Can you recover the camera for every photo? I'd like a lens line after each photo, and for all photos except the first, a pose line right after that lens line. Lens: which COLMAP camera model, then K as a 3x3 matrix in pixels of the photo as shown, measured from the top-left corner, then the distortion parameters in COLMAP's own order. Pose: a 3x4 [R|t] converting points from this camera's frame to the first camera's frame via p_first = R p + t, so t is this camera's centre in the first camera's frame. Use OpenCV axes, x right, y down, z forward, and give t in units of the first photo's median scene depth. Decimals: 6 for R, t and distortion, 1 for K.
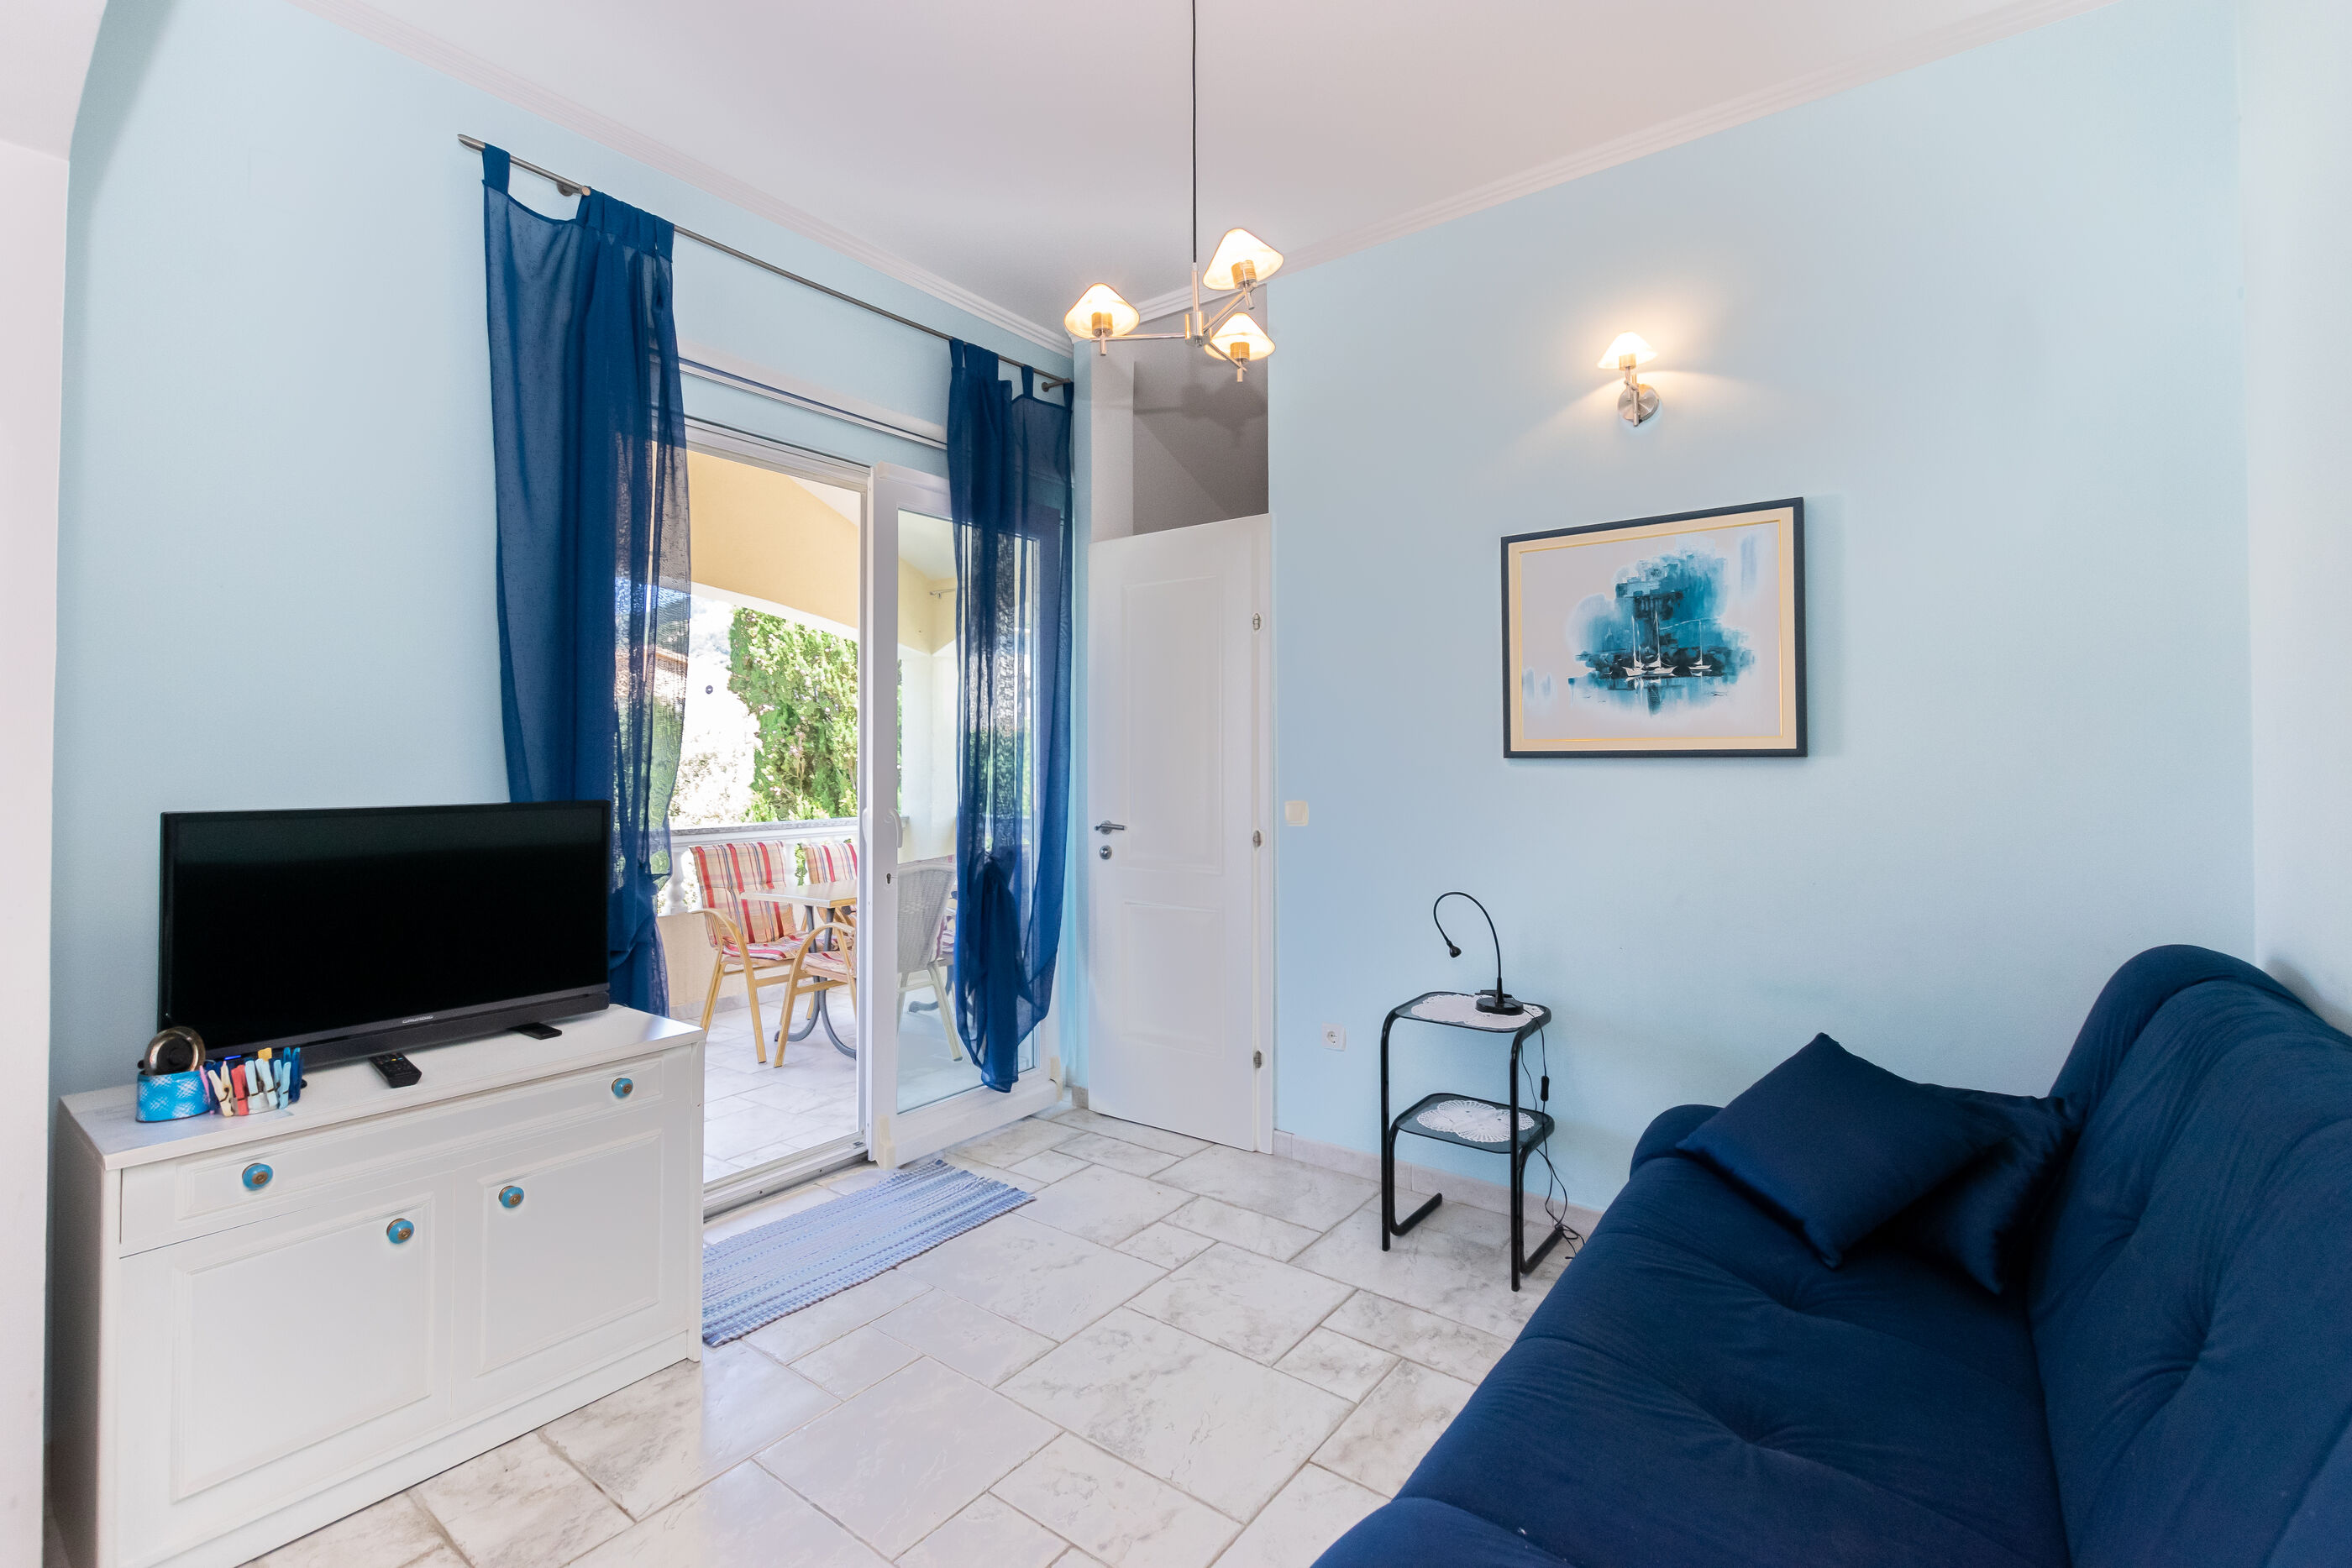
lens RADIAL K [[1014.2, 0, 1164.4], [0, 1014.2, 746.5], [0, 0, 1]] dist [-0.001838, -0.000006]
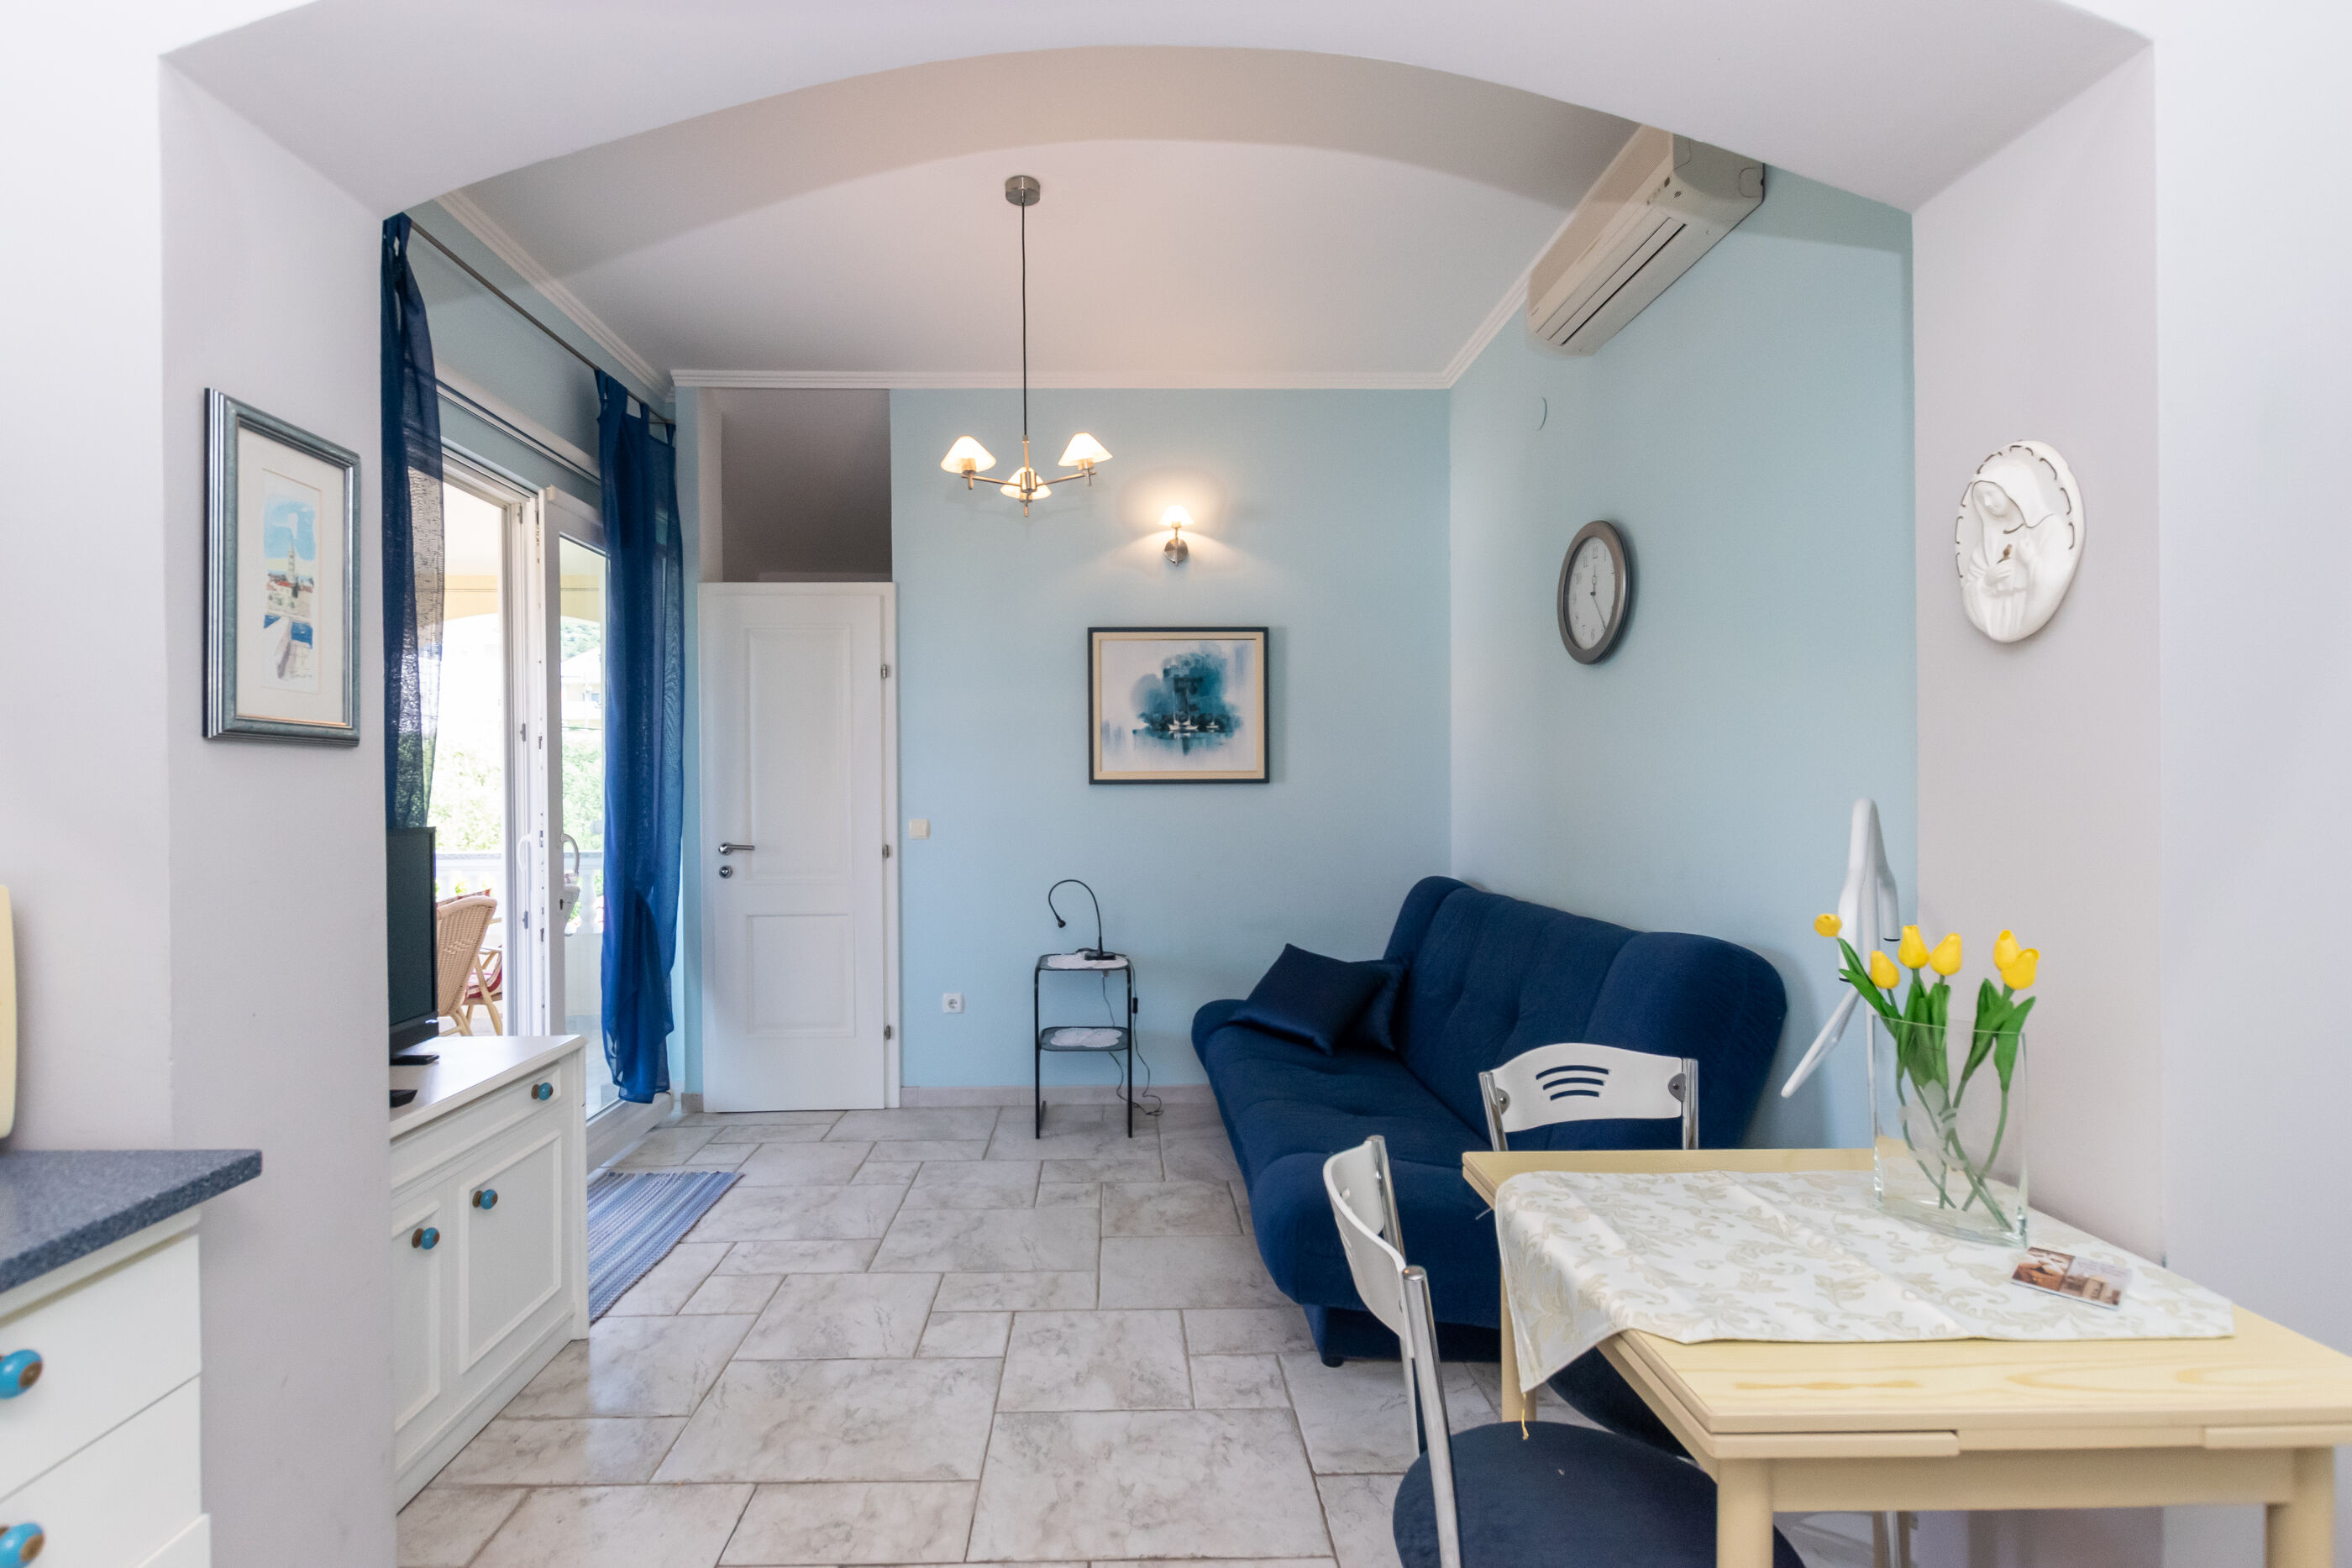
lens RADIAL K [[1027.8, 0, 1122.9], [0, 1027.8, 795.1], [0, 0, 1]] dist [0.002301, -0.000044]
pose [[0.789673, -0.007473, 0.613482, -0.544988], [-0.006316, 0.999774, 0.020309, -0.003116], [-0.613495, -0.019913, 0.789447, -0.172720]]
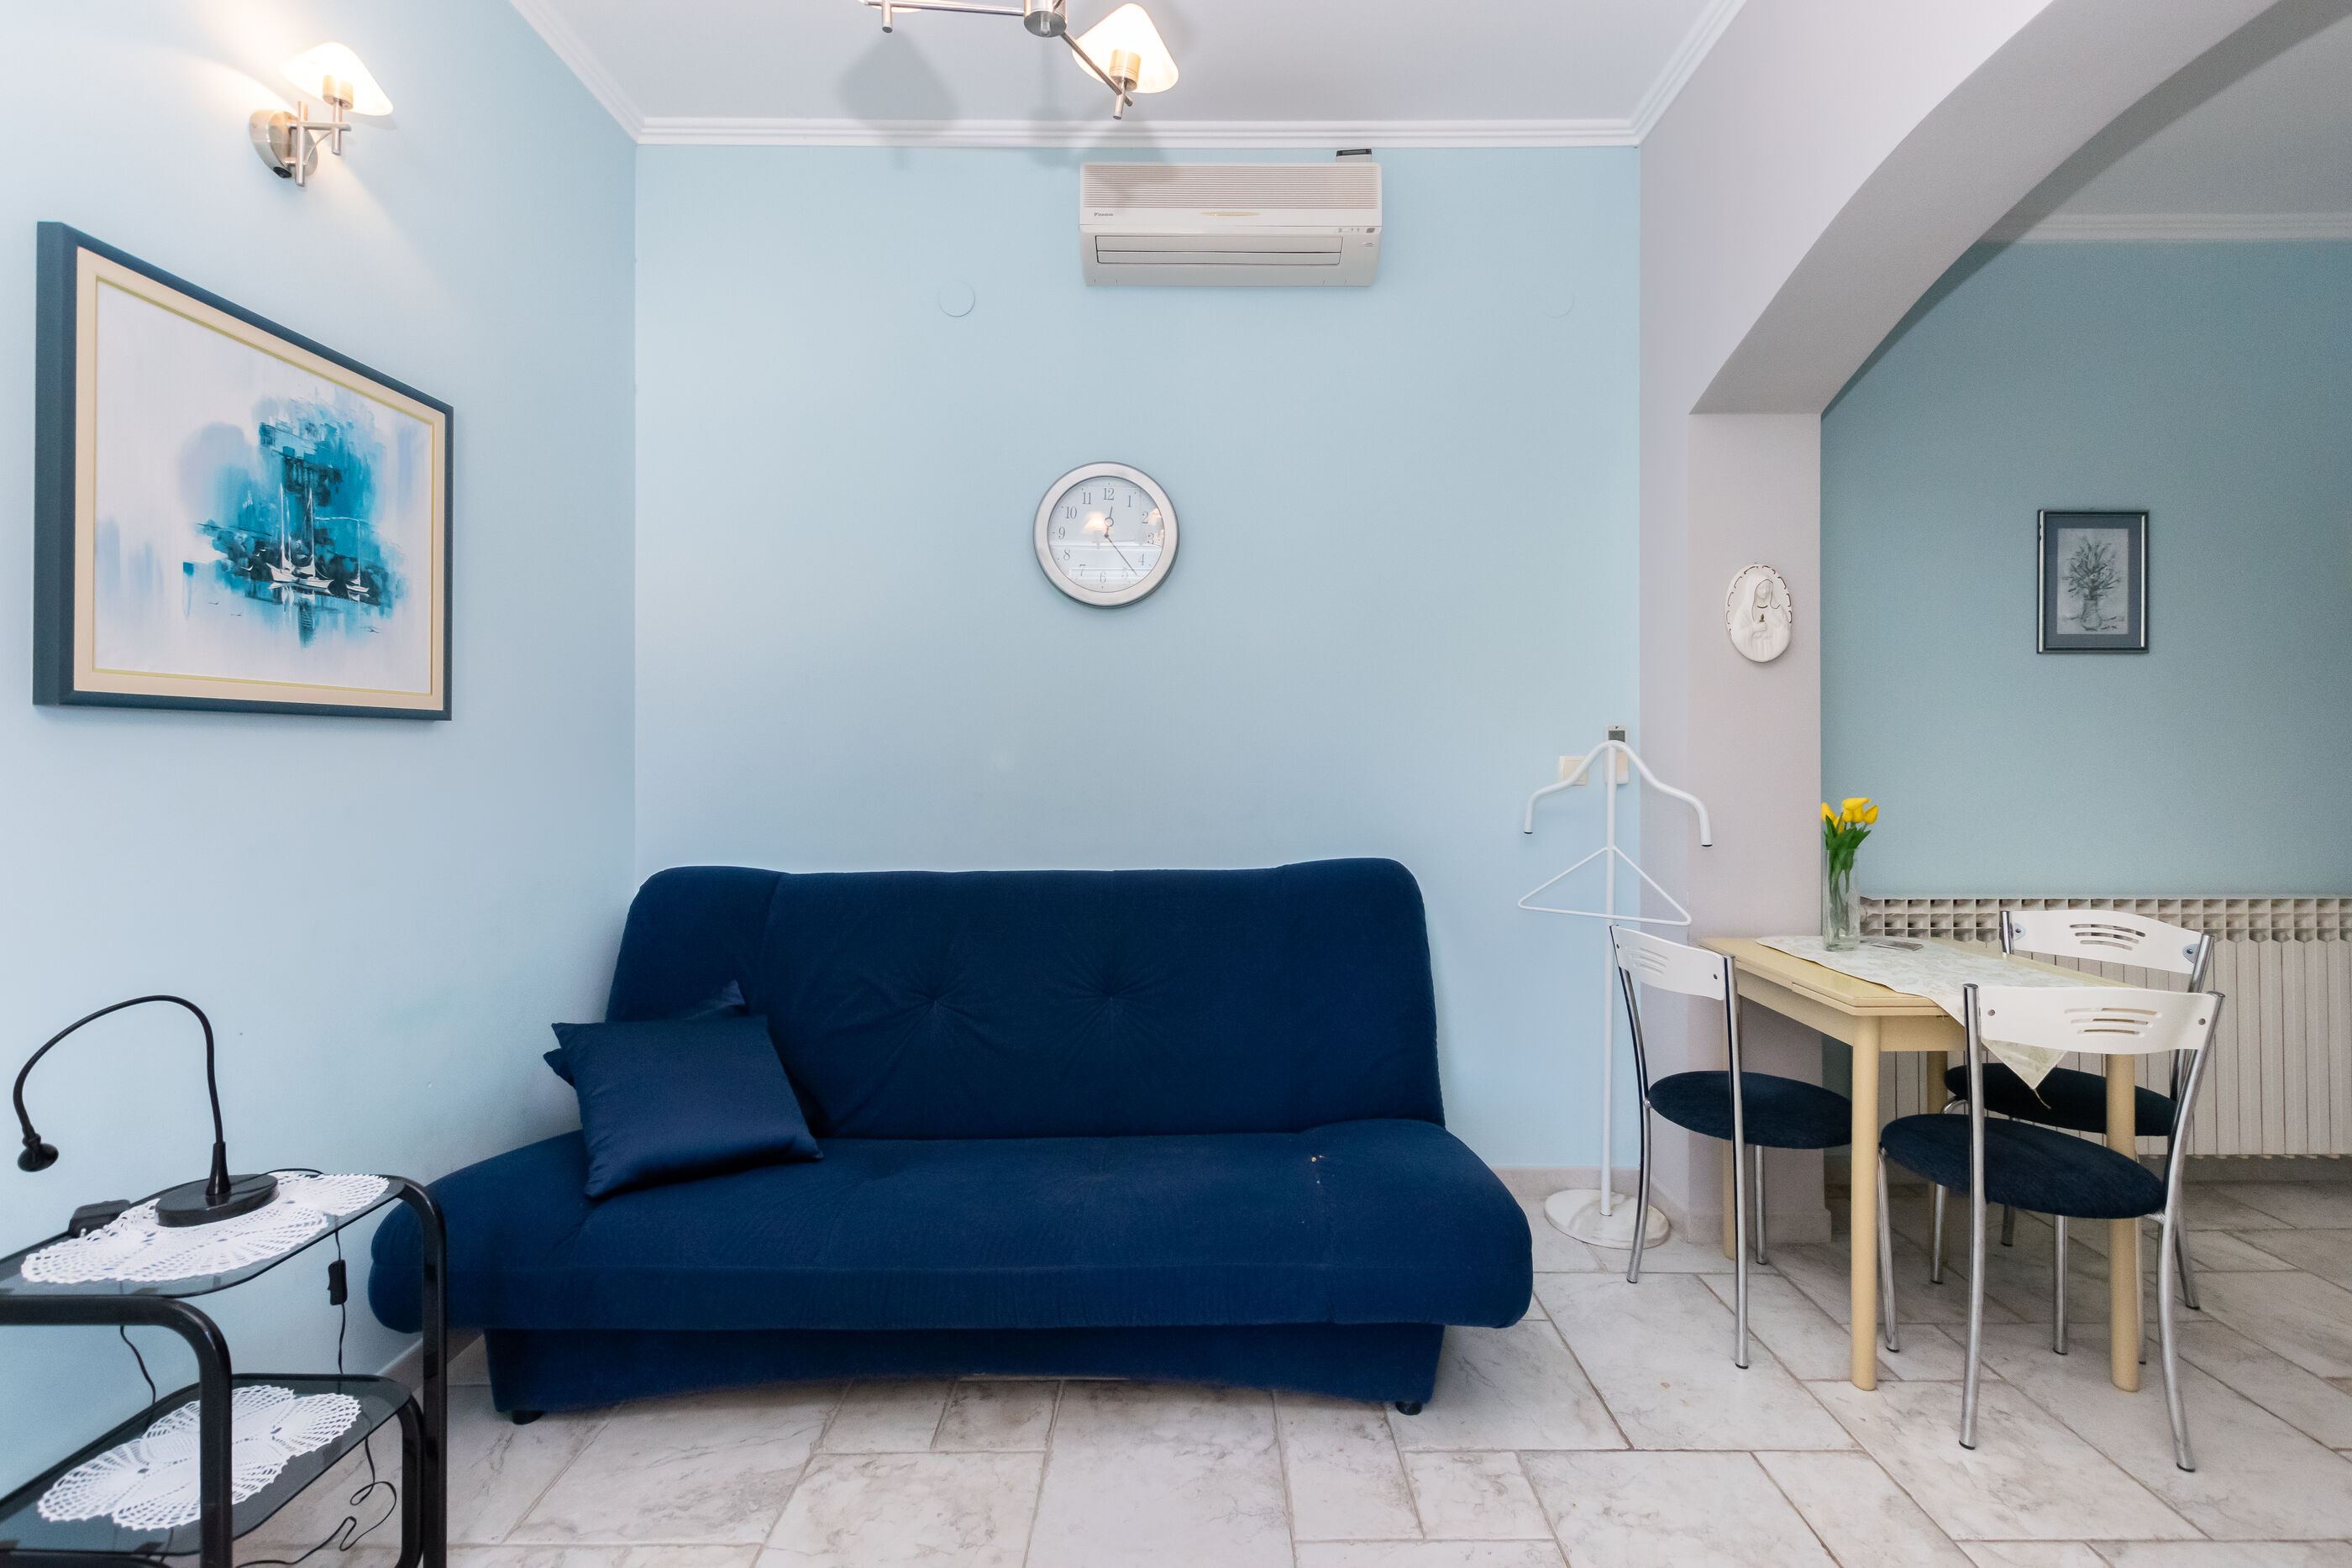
lens RADIAL K [[1035.8, 0, 1201.3], [0, 1035.8, 747.4], [0, 0, 1]] dist [0.000398, -0.000503]
pose [[-0.606870, 0.004005, 0.794791, -0.377741], [-0.012351, 0.999819, -0.014470, 0.033378], [-0.794705, -0.018598, -0.606710, 0.937113]]
